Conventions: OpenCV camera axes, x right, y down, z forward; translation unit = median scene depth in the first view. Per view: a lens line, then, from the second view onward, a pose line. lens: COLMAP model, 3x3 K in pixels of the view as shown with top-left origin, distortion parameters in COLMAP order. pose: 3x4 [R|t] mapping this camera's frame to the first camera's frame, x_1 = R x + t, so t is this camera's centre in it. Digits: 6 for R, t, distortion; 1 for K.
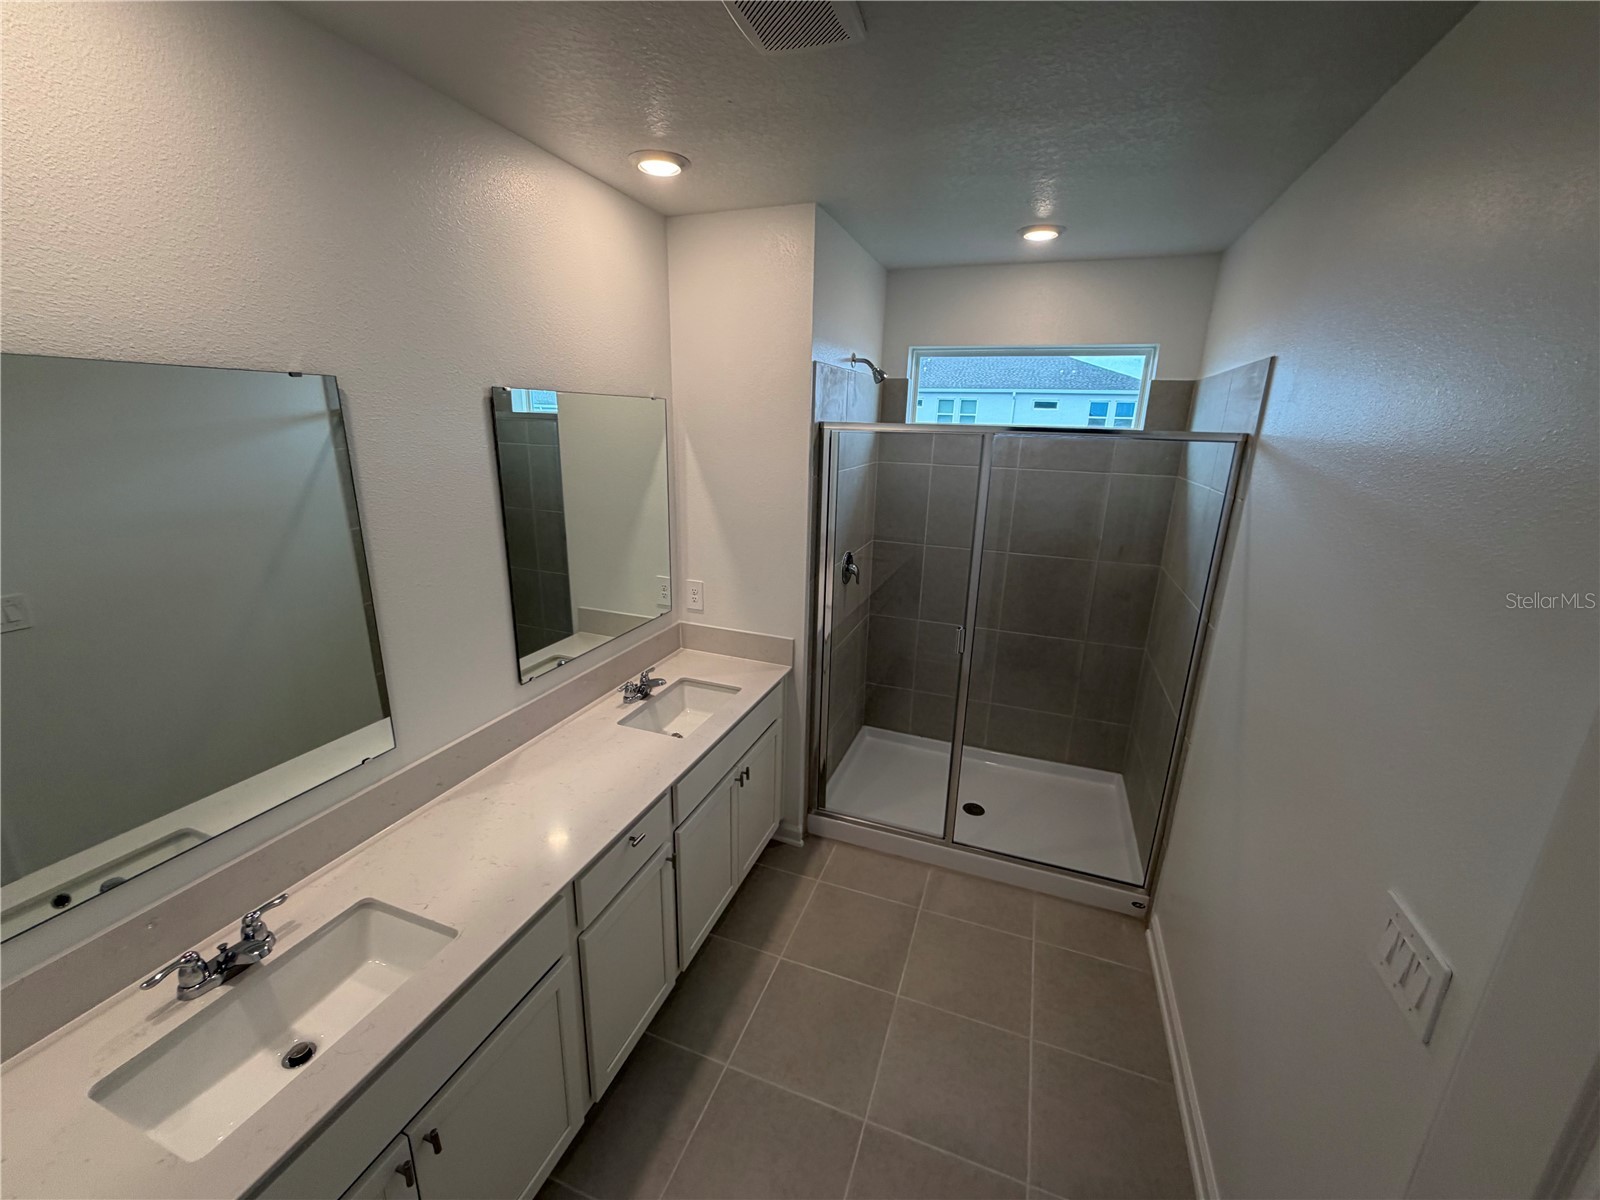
lens RADIAL K [[639.2, 0, 795.6], [0, 639.2, 596.7], [0, 0, 1]] dist [-0.000178, 0.000264]
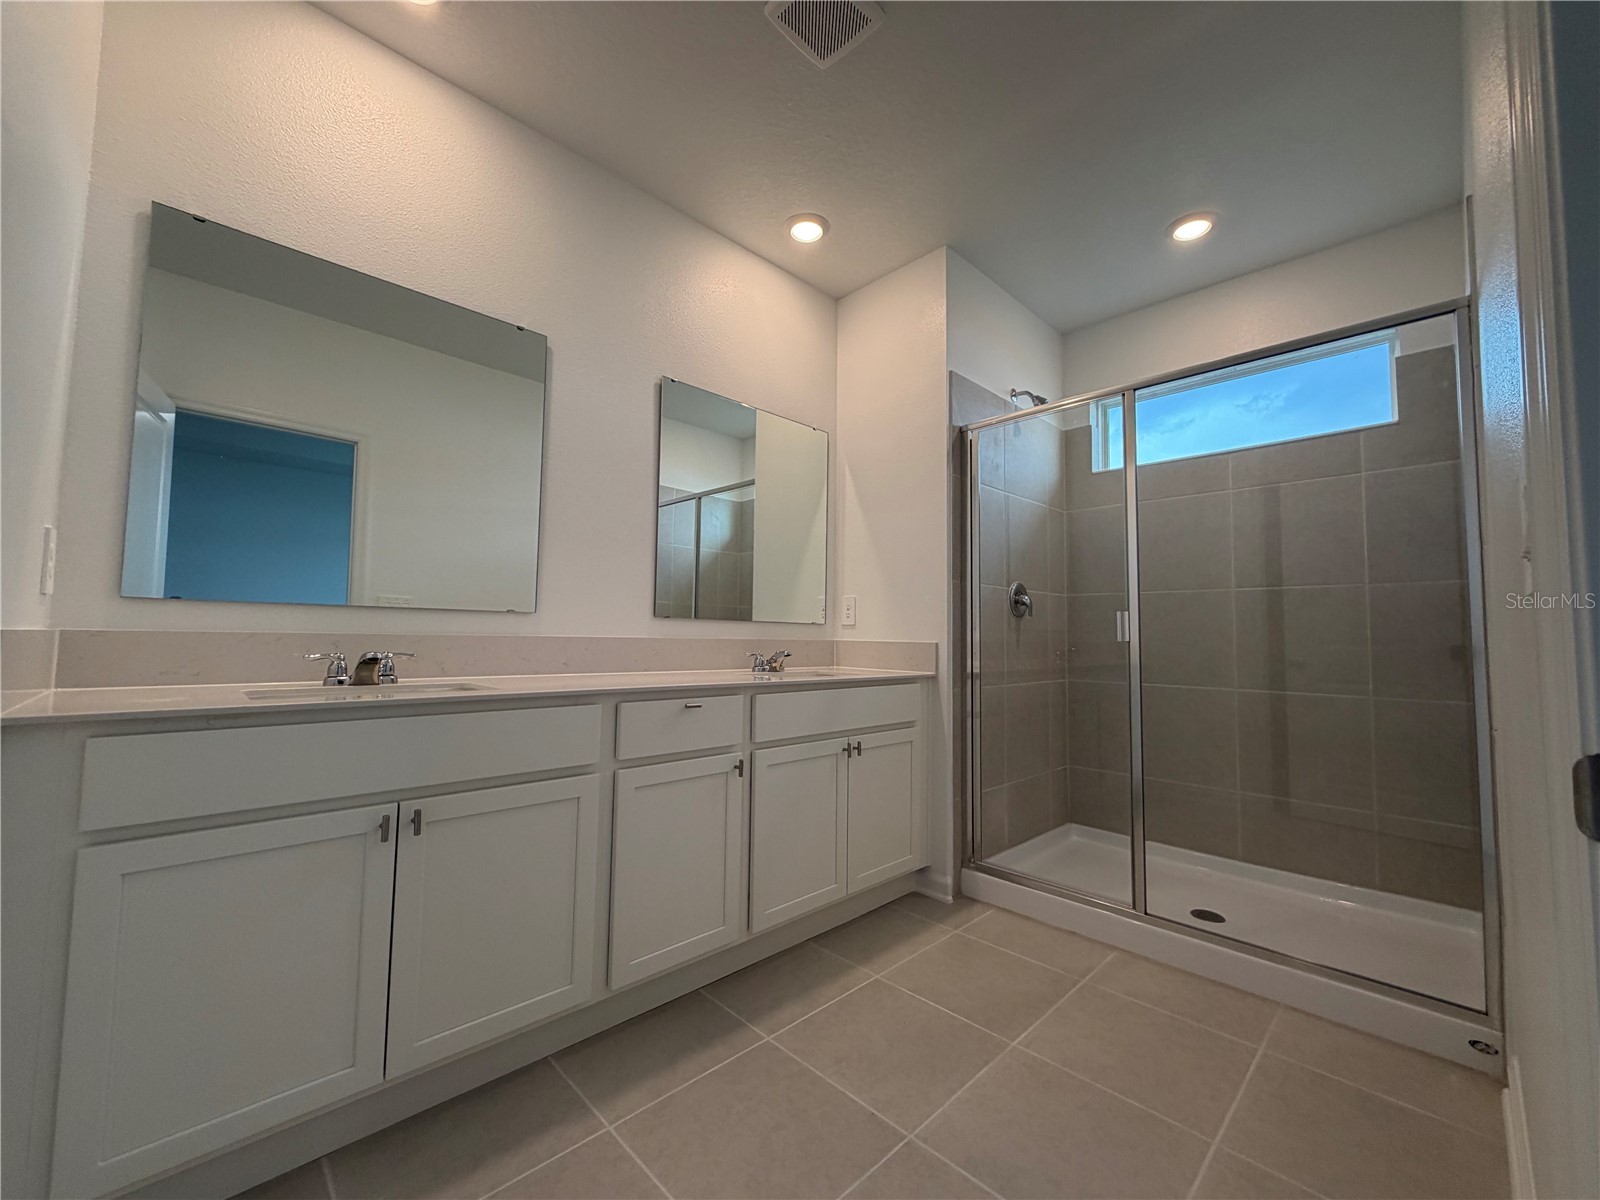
lens RADIAL K [[639.2, 0, 795.6], [0, 639.2, 596.7], [0, 0, 1]] dist [-0.000178, 0.000264]
pose [[0.903778, -0.037158, -0.426386, 0.216982], [-0.109099, 0.943314, -0.313457, 0.326200], [0.413863, 0.329814, 0.848493, 0.089512]]
